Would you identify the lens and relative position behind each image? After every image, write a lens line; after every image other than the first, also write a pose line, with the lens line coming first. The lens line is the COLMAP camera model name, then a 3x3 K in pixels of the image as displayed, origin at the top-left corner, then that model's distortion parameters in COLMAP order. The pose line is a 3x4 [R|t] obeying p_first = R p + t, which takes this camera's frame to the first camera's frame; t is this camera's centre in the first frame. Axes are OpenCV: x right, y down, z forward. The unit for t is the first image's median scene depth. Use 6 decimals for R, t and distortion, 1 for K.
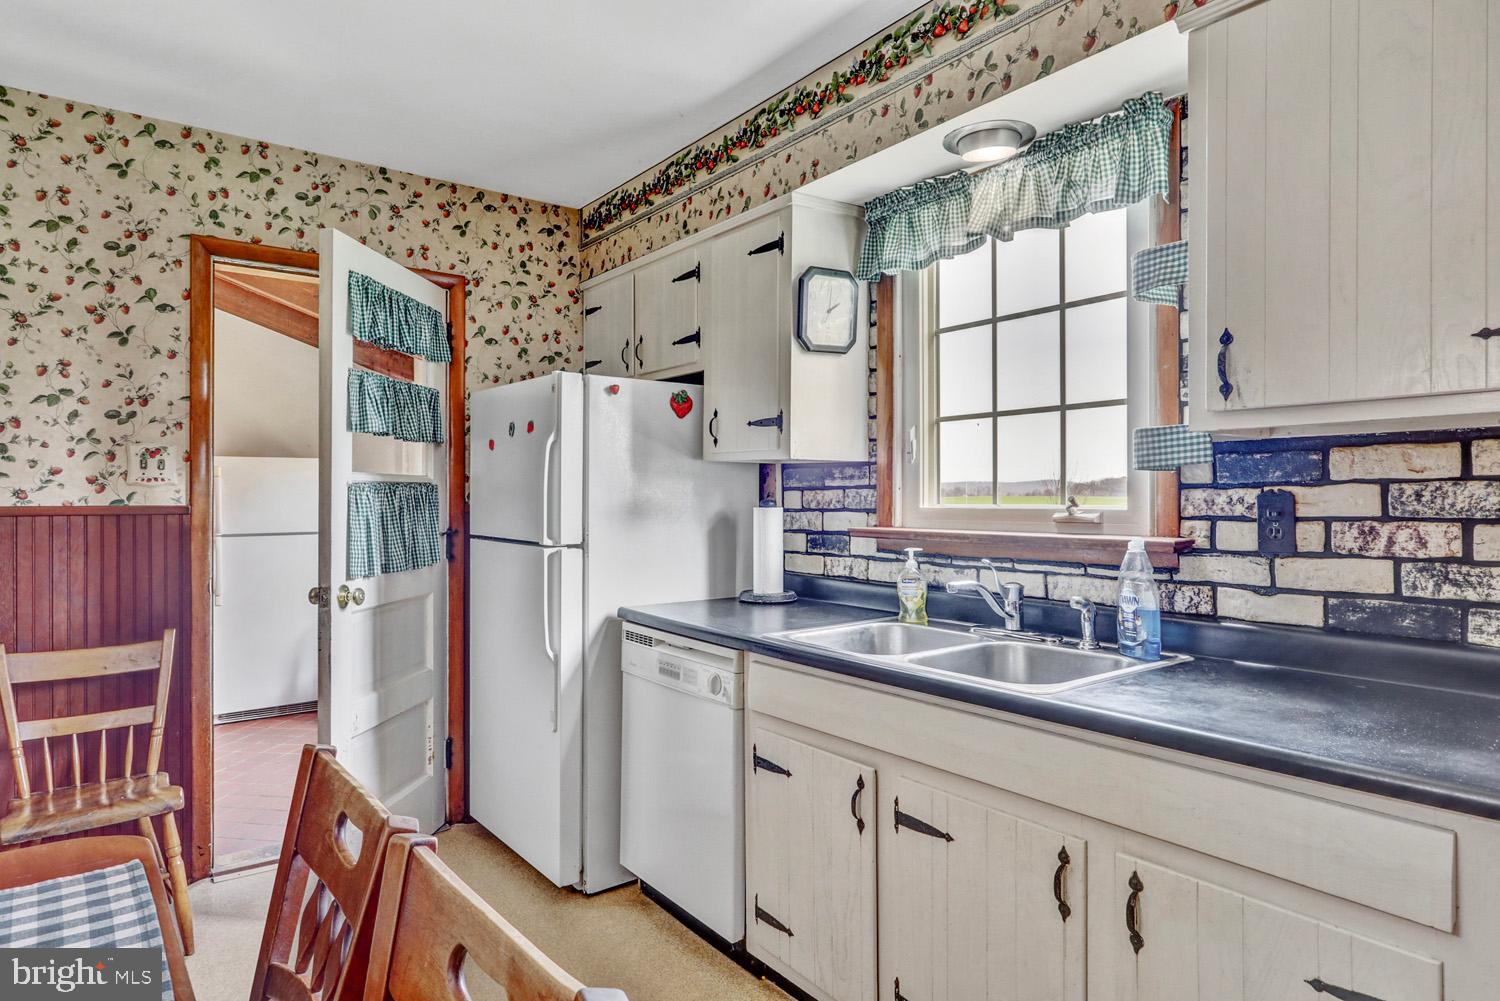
lens RADIAL K [[876.9, 0, 742.9], [0, 876.9, 497.5], [0, 0, 1]] dist [0.007733, 0.001000]
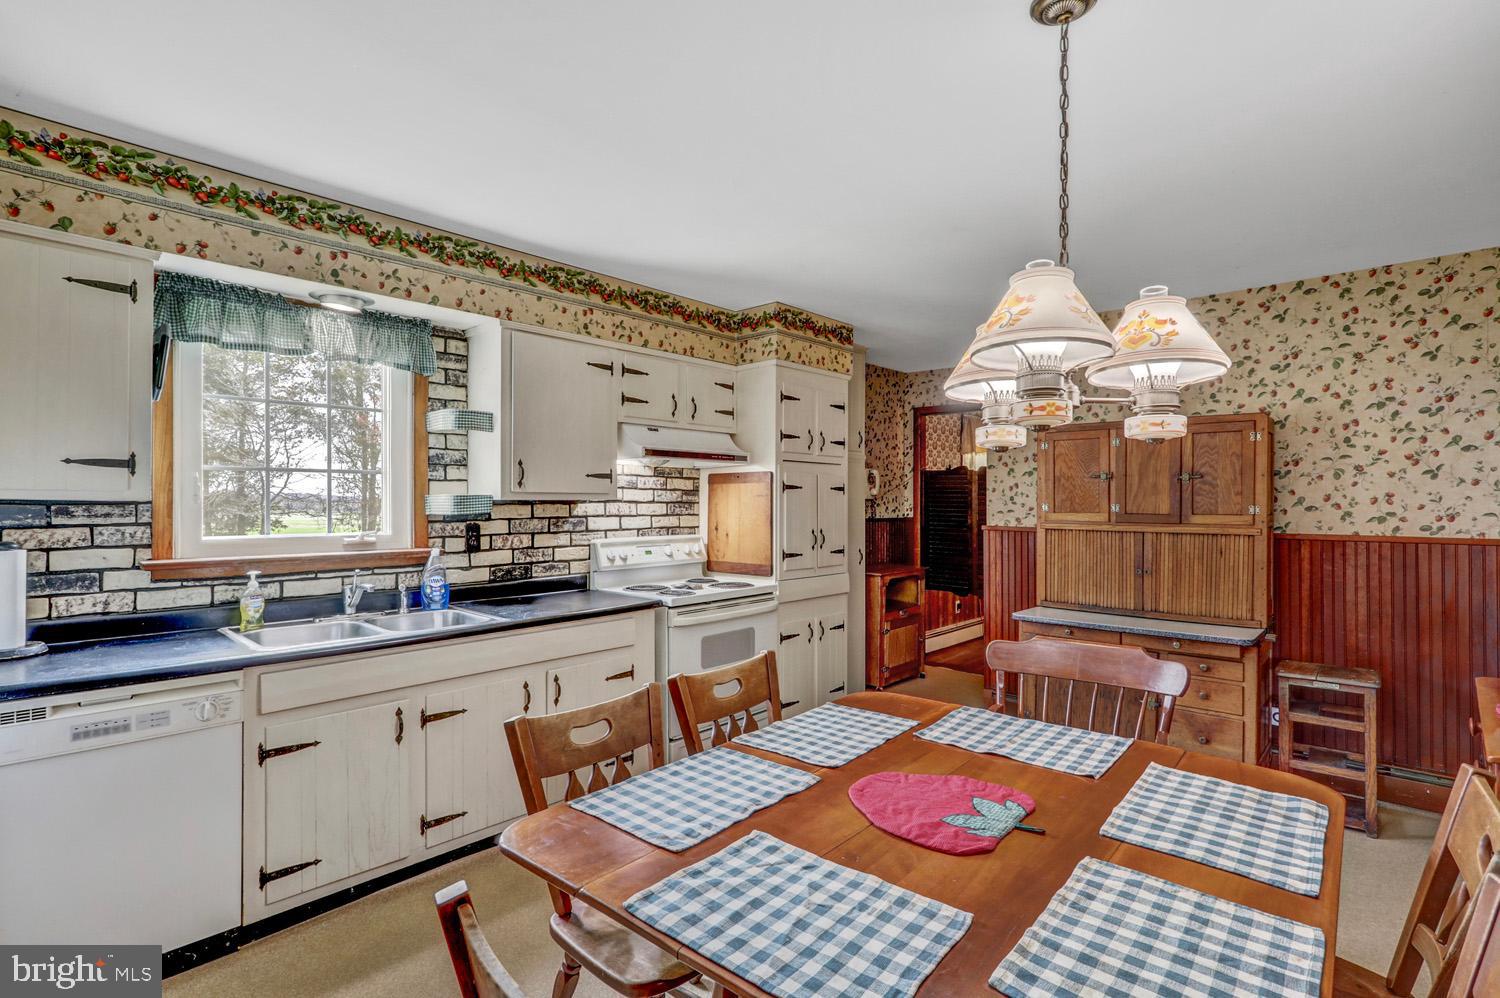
lens RADIAL K [[724.5, 0, 744.1], [0, 724.5, 502.6], [0, 0, 1]] dist [-0.002394, 0.004400]
pose [[-0.188519, 0.001854, 0.982068, -0.934752], [0.000371, 0.999998, -0.001817, -0.039558], [-0.982070, 0.000022, -0.188519, 0.461370]]
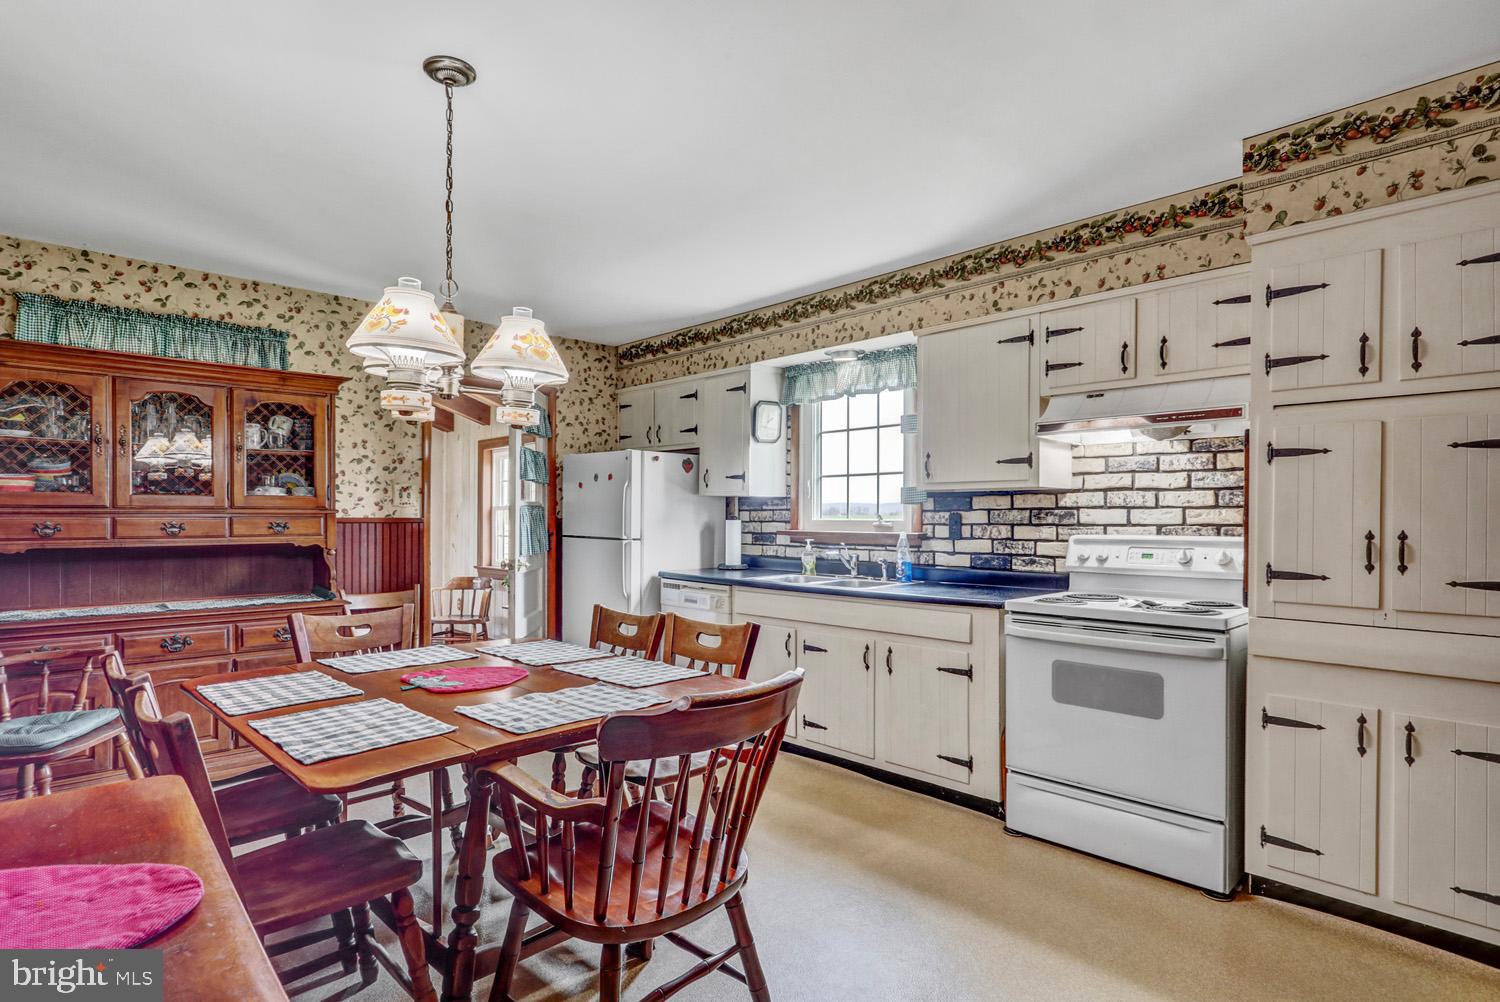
lens RADIAL K [[784.5, 0, 730.8], [0, 784.5, 519.2], [0, 0, 1]] dist [-0.006446, 0.003982]
pose [[0.993832, 0.004210, 0.110817, -0.186647], [-0.004728, 0.999979, 0.004408, 0.002276], [-0.110796, -0.004905, 0.993831, -0.783503]]
